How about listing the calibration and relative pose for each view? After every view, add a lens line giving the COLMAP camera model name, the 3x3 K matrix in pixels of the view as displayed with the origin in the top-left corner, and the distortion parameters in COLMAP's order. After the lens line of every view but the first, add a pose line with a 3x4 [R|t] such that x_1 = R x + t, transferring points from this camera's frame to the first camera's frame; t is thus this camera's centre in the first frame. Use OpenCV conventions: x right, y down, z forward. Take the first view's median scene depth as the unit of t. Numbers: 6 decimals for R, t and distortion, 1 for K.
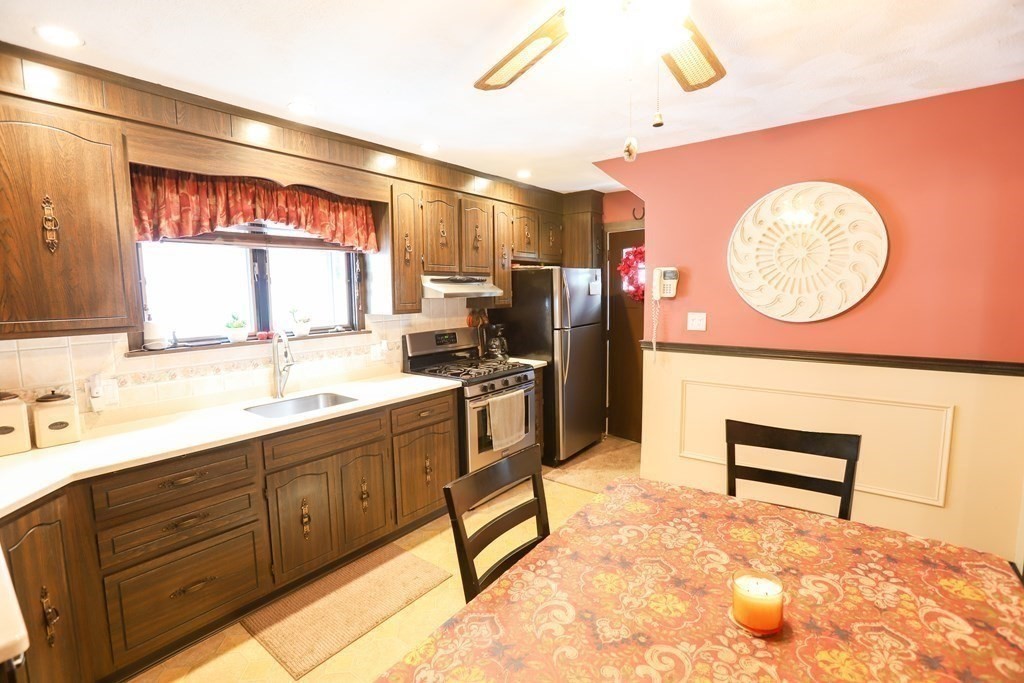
lens RADIAL K [[466.2, 0, 509.0], [0, 466.2, 341.8], [0, 0, 1]] dist [-0.056266, 0.018950]
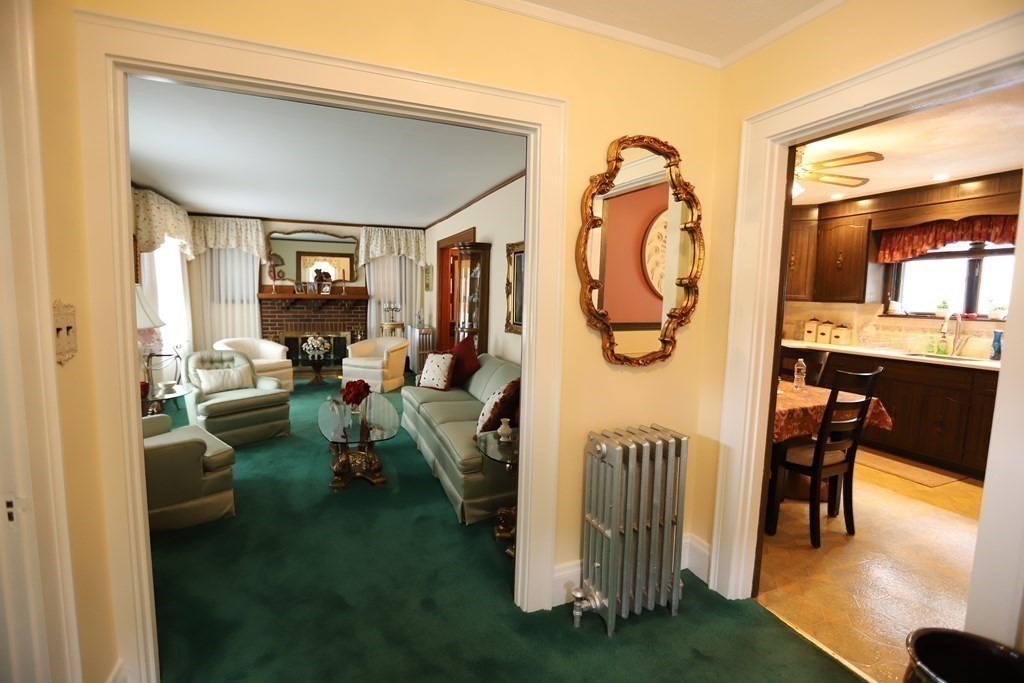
lens RADIAL K [[466.2, 0, 509.0], [0, 466.2, 341.8], [0, 0, 1]] dist [-0.056266, 0.018950]
pose [[-0.505610, 0.091654, -0.857880, 1.572105], [-0.103702, 0.980676, 0.165893, -0.019346], [0.856507, 0.172841, -0.486335, 0.456761]]
